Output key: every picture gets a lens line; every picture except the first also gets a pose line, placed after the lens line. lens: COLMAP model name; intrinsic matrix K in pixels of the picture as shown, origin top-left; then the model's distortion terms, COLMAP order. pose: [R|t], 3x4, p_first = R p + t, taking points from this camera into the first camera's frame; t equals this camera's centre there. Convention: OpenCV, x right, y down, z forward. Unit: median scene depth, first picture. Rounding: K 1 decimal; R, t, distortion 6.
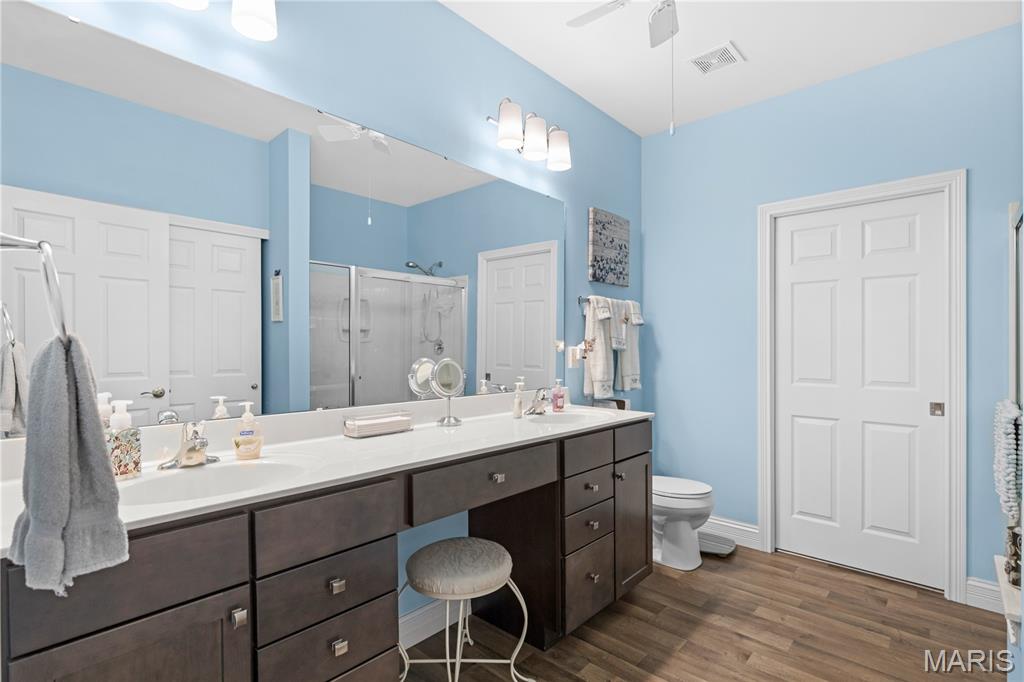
lens RADIAL K [[495.7, 0, 513.5], [0, 495.7, 343.6], [0, 0, 1]] dist [0.002809, -0.000471]
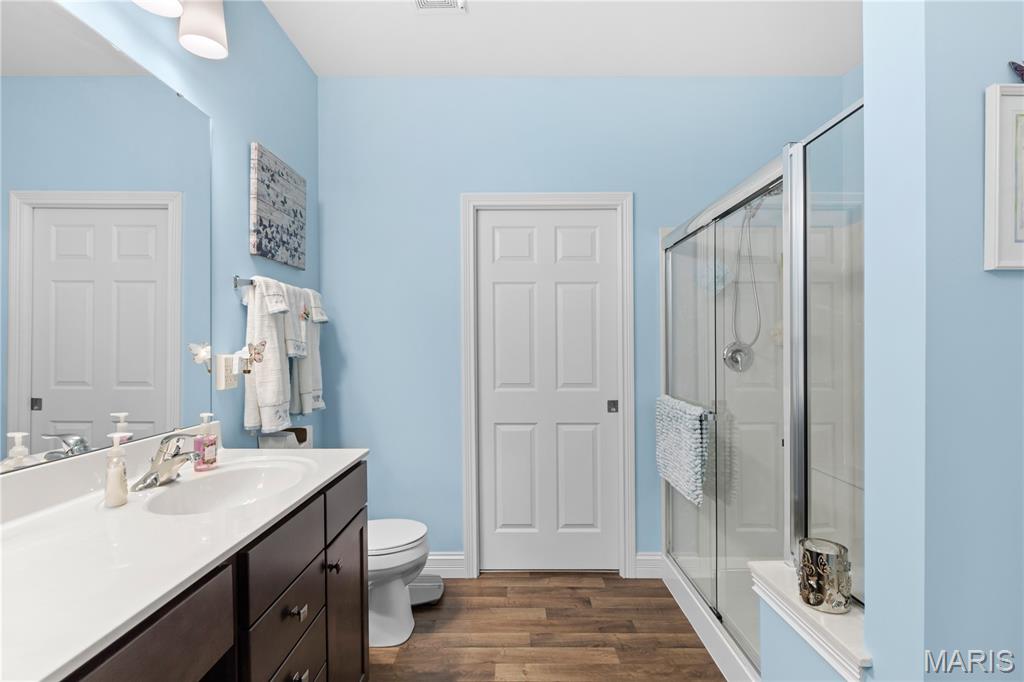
lens RADIAL K [[474.8, 0, 514.8], [0, 474.8, 343.7], [0, 0, 1]] dist [0.000649, -0.000062]
pose [[0.741591, -0.003698, 0.670843, -0.011538], [0.001107, 0.999990, 0.004289, -0.009867], [-0.670852, -0.002438, 0.741587, 0.310969]]
